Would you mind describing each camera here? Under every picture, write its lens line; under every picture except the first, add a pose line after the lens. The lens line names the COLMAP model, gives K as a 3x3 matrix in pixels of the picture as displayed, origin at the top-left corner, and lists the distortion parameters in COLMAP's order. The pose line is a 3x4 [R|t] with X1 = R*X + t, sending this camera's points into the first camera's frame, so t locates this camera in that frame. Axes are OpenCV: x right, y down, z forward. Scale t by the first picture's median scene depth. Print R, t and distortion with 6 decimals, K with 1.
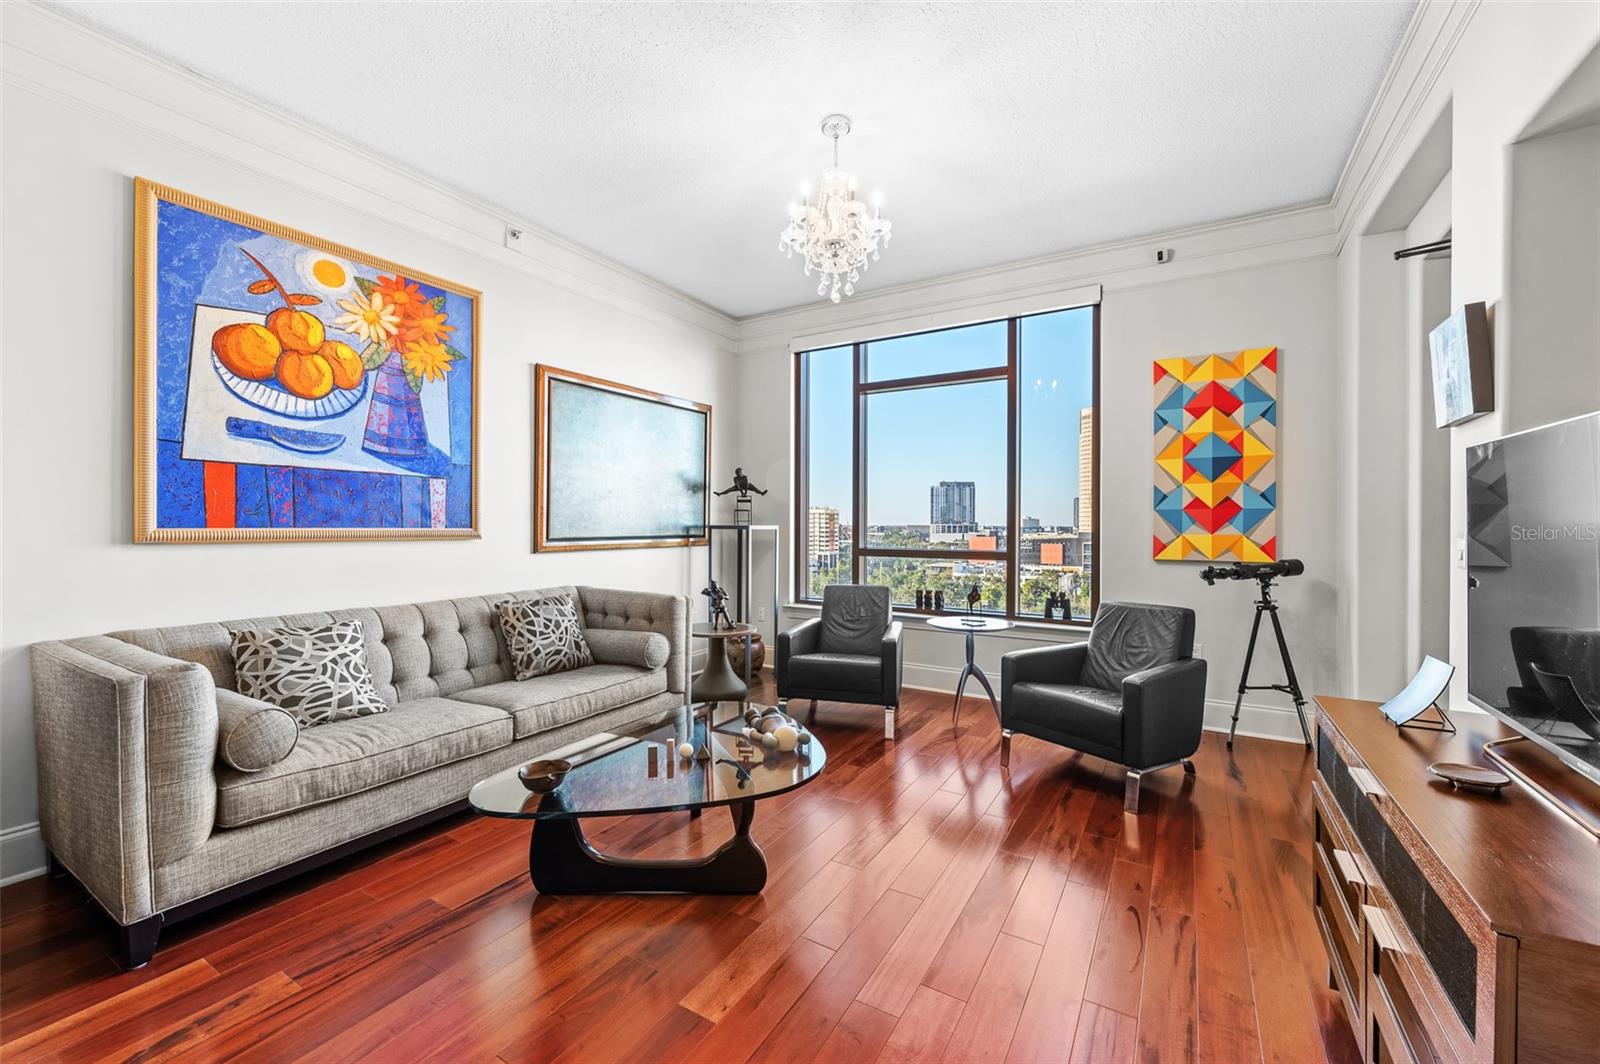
lens RADIAL K [[620.9, 0, 800.0], [0, 620.9, 532.0], [0, 0, 1]] dist [-0.001741, -0.000177]
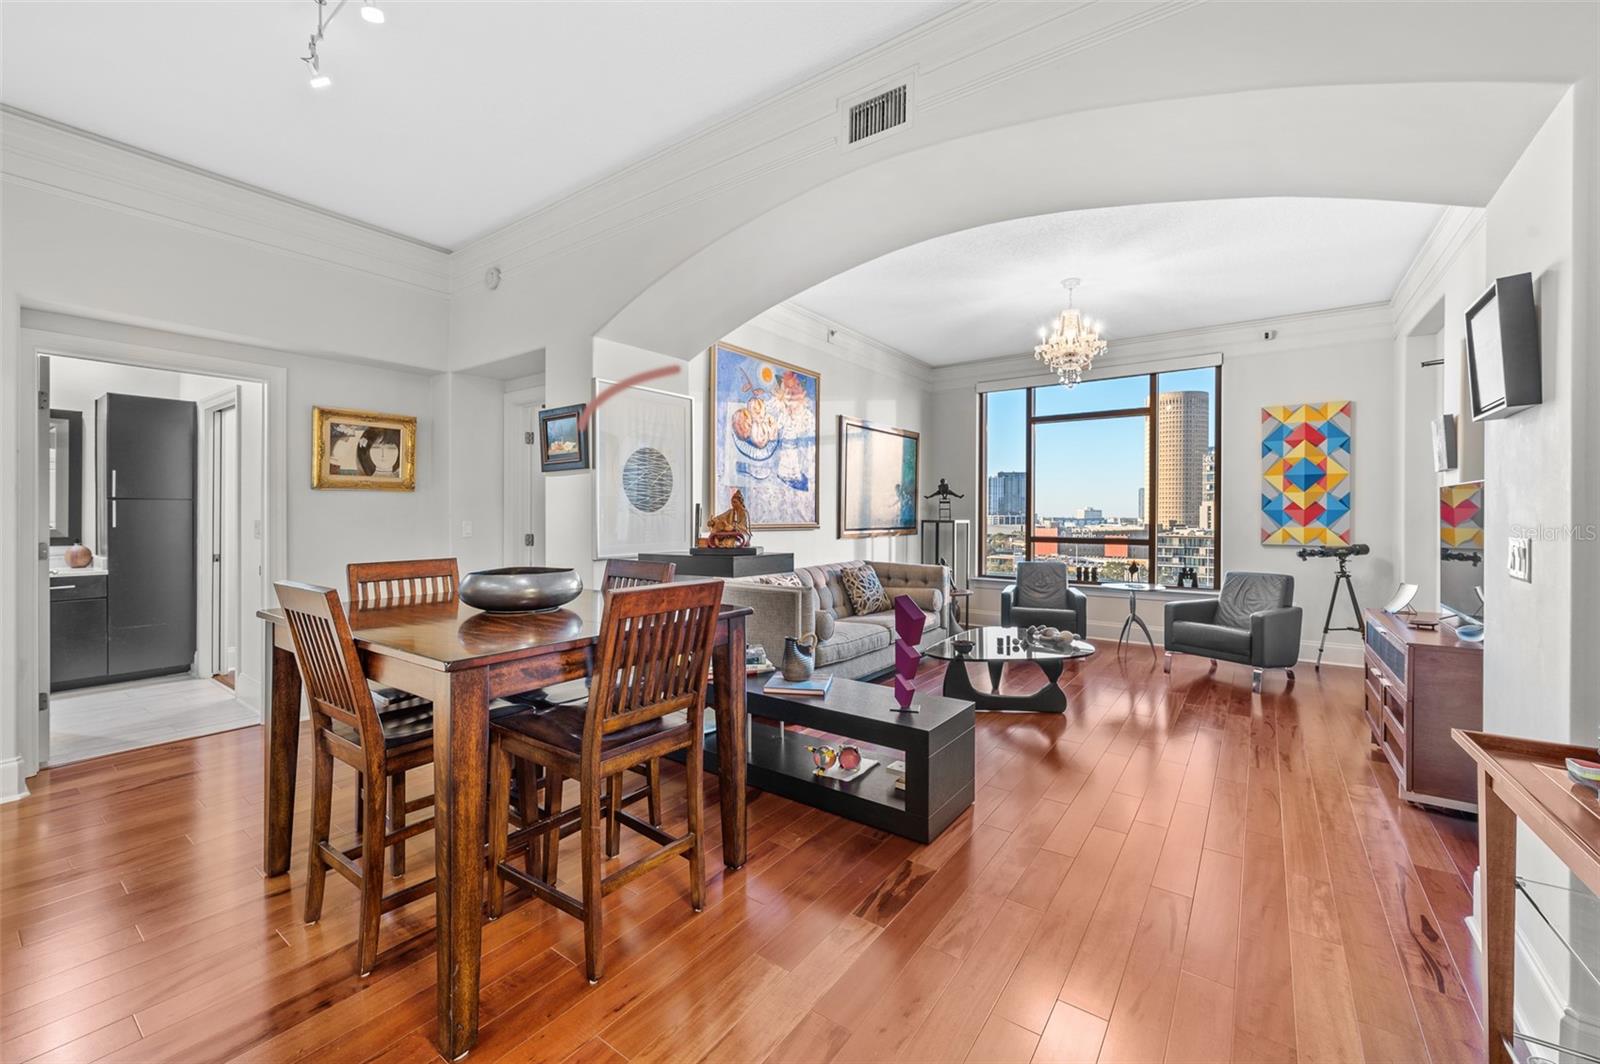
lens RADIAL K [[636.2, 0, 801.9], [0, 636.2, 522.4], [0, 0, 1]] dist [0.001255, 0.000159]
pose [[0.997739, 0.001498, -0.067197, -0.427467], [-0.001558, 0.999998, -0.000839, -0.004695], [0.067195, 0.000941, 0.997739, -0.592599]]
